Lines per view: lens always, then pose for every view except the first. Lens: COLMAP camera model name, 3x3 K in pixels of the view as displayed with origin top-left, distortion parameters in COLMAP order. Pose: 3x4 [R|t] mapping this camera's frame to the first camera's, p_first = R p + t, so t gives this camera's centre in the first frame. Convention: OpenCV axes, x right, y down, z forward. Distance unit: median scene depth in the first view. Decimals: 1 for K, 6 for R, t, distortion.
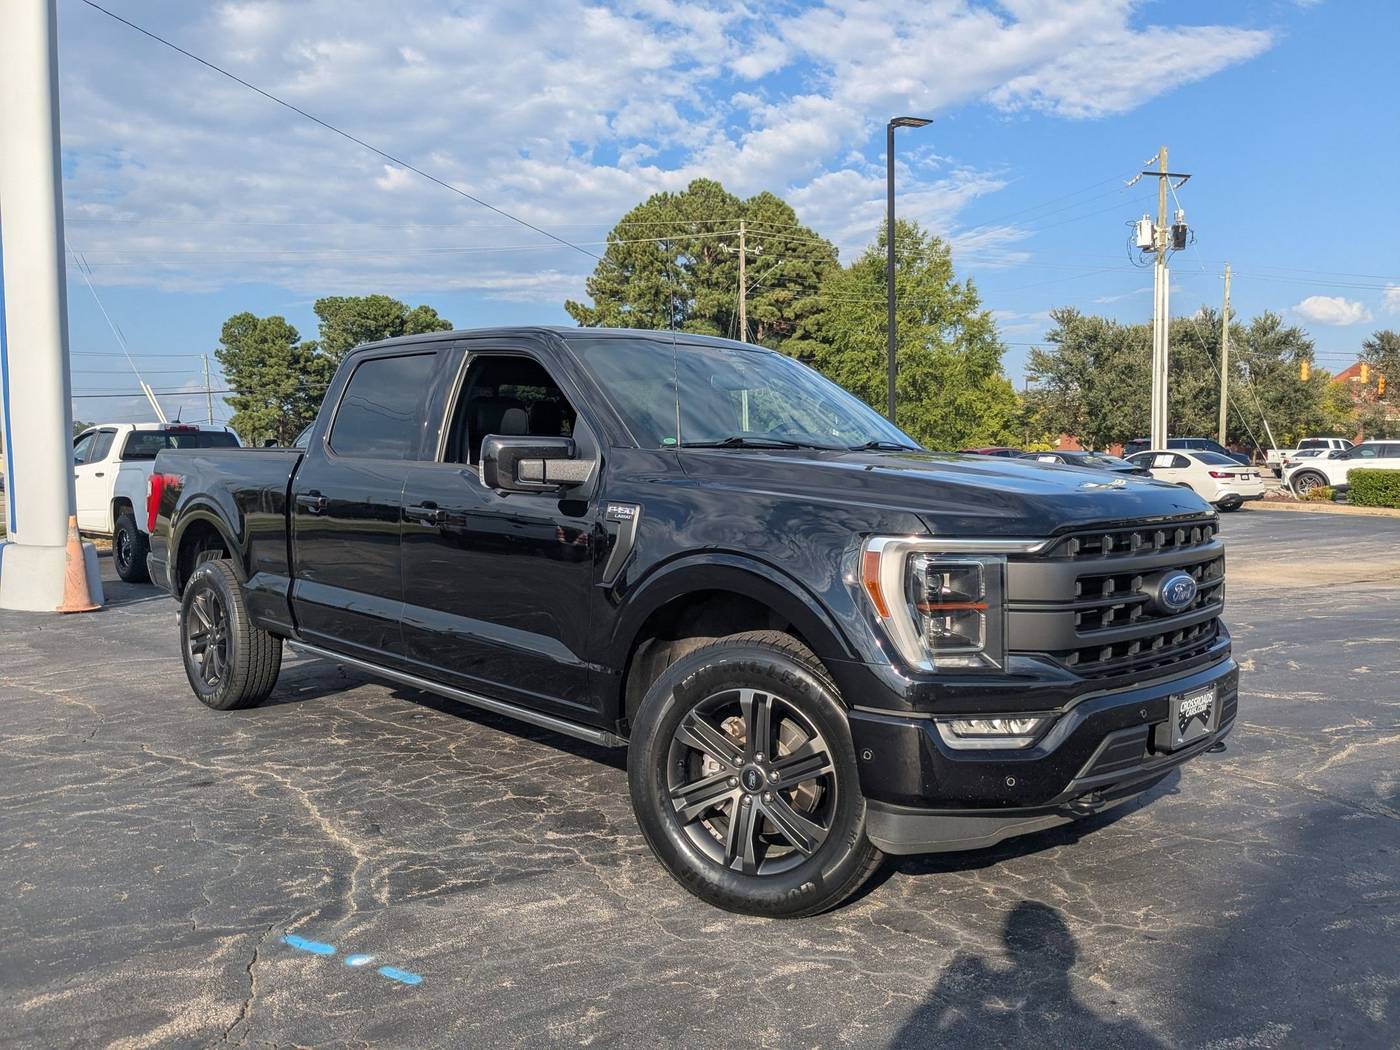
lens RADIAL K [[1059.7, 0, 704.2], [0, 1059.7, 530.5], [0, 0, 1]] dist [0.018158, -0.043802]
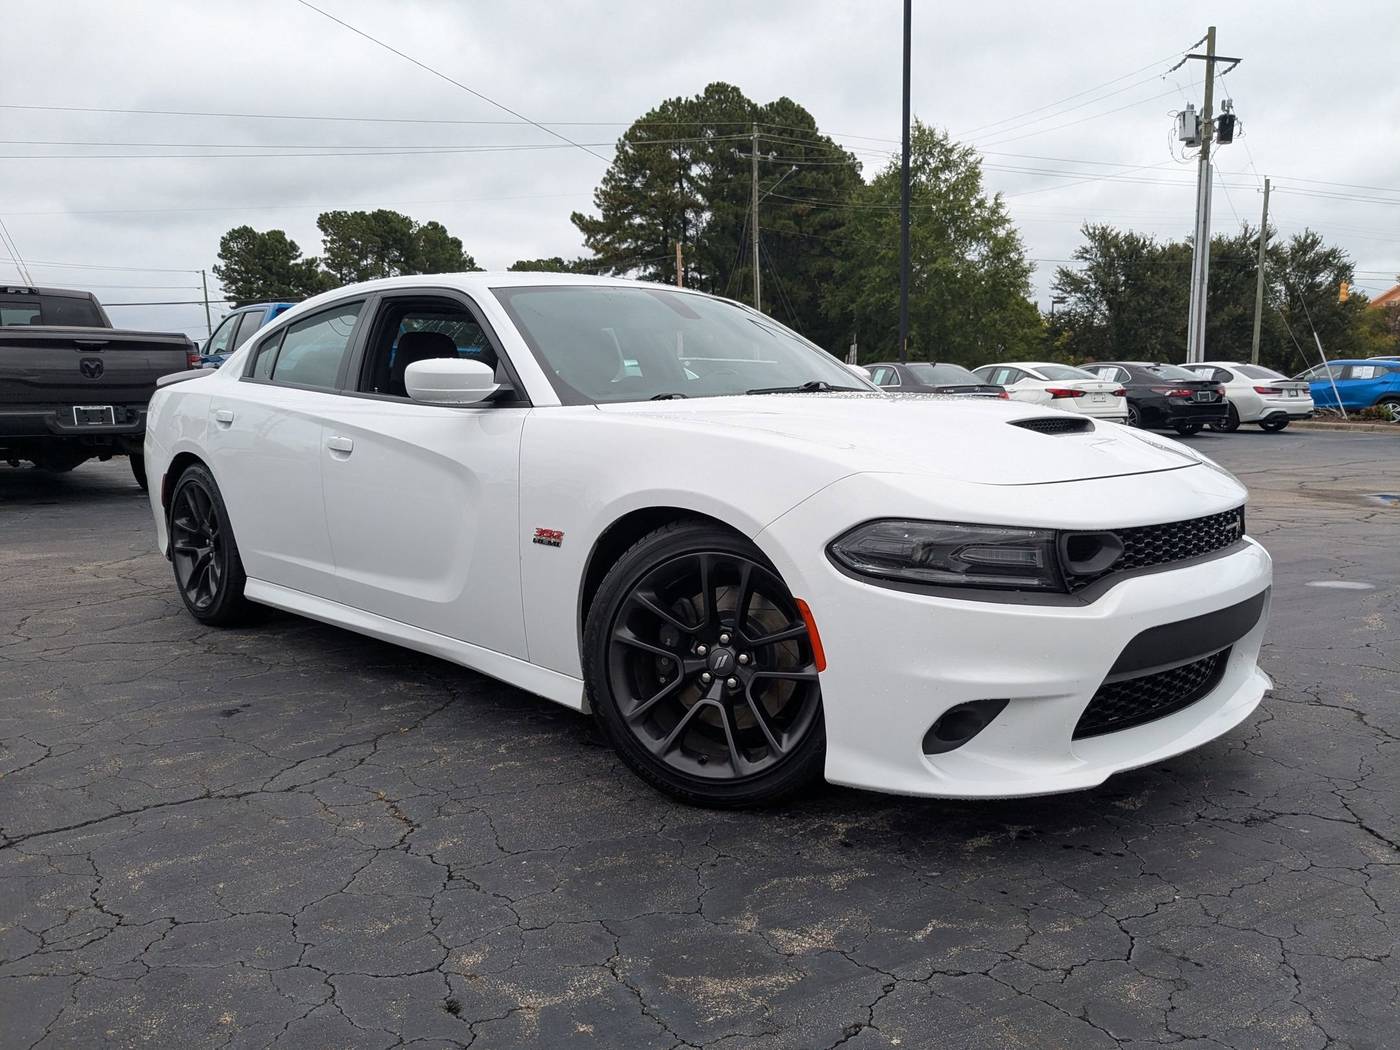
lens RADIAL K [[1059.7, 0, 729.4], [0, 1059.7, 530.8], [0, 0, 1]] dist [0.018158, -0.043802]
pose [[0.999972, 0.006811, 0.003032, 0.030627], [-0.007001, 0.997662, 0.067980, 0.007870], [-0.002562, -0.068000, 0.997682, 0.098555]]
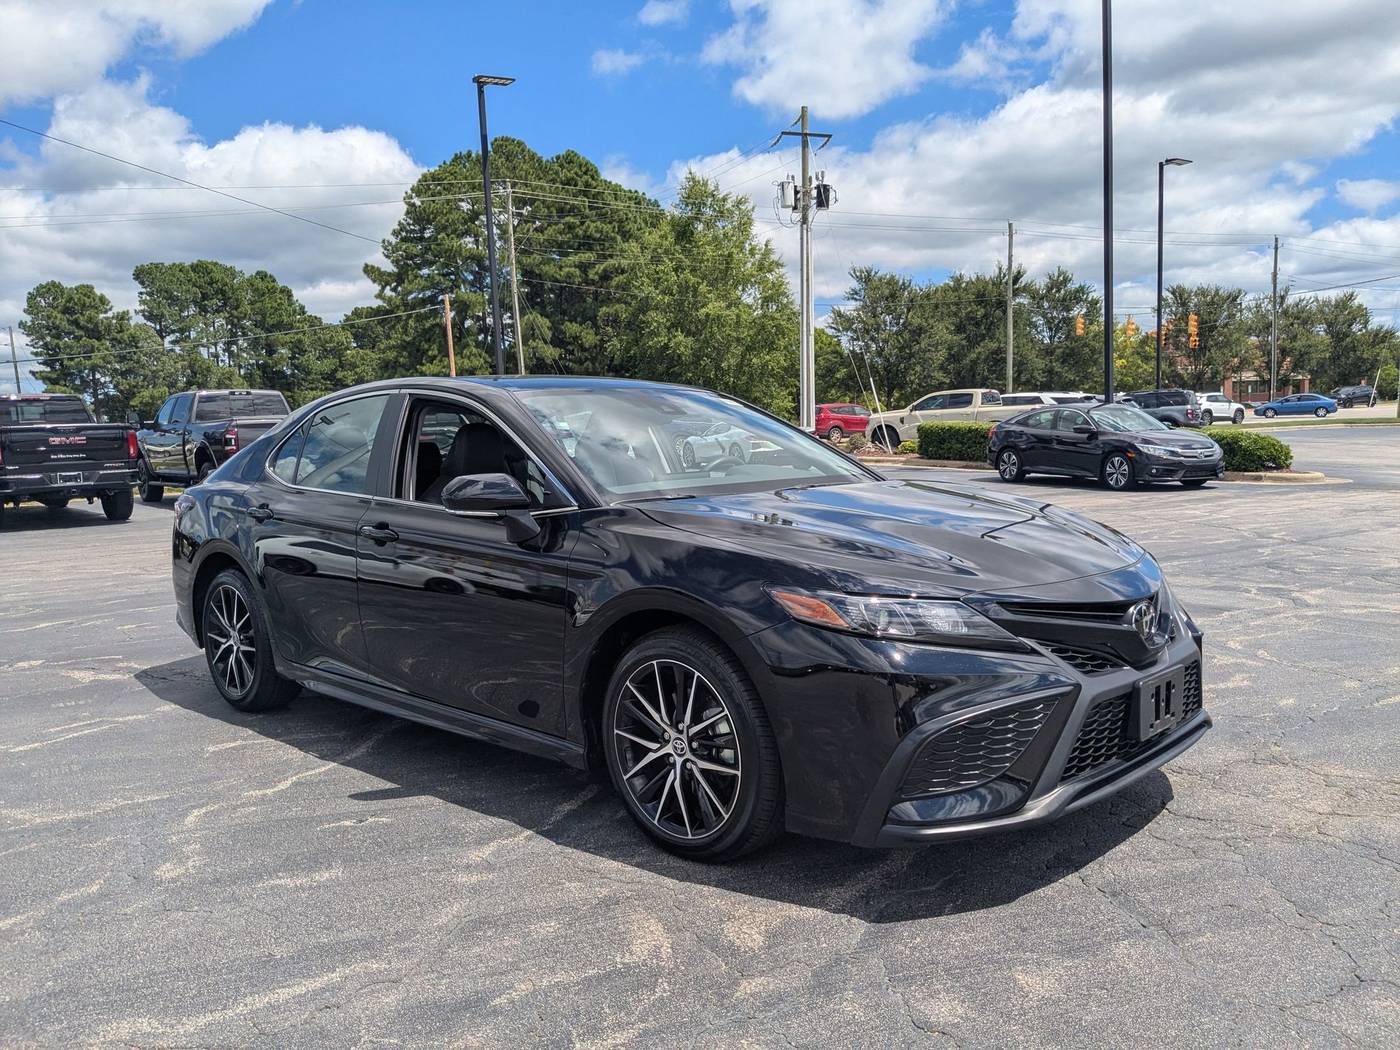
lens RADIAL K [[1059.7, 0, 709.3], [0, 1059.7, 545.3], [0, 0, 1]] dist [0.018158, -0.043802]
pose [[0.995777, -0.032731, 0.085771, 0.308460], [0.028571, 0.998376, 0.049293, 0.004550], [-0.087245, -0.046634, 0.995095, -0.024007]]
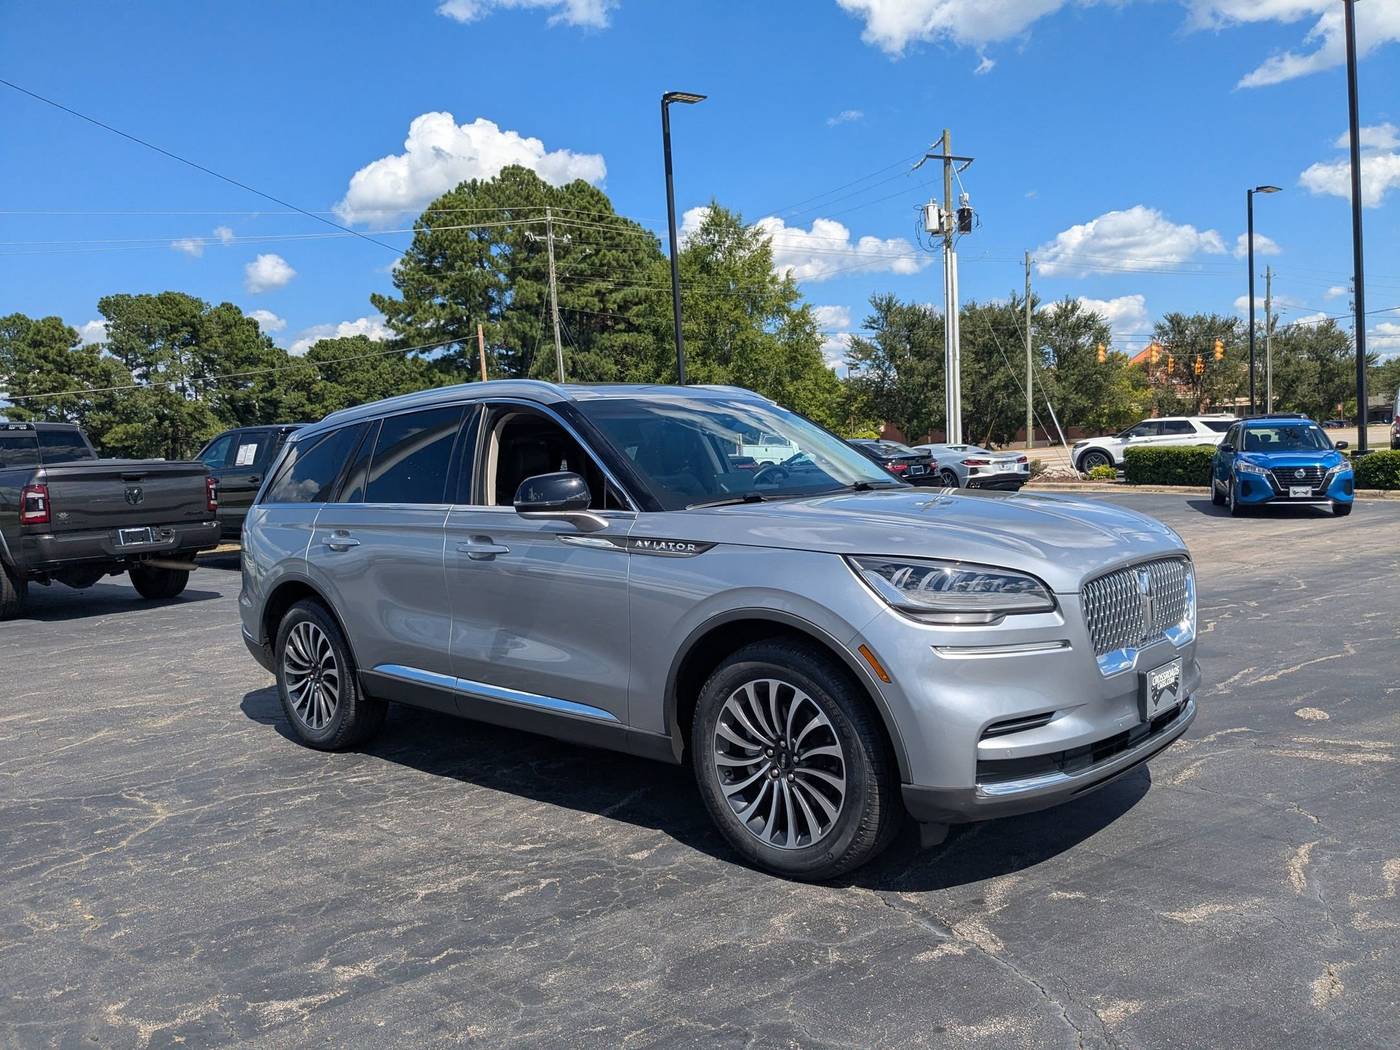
lens RADIAL K [[1059.7, 0, 714.6], [0, 1059.7, 546.3], [0, 0, 1]] dist [0.018158, -0.043802]
pose [[0.987516, -0.047427, 0.150212, 0.061938], [0.044320, 0.998730, 0.023971, -0.005346], [-0.151158, -0.017015, 0.988363, 0.051147]]
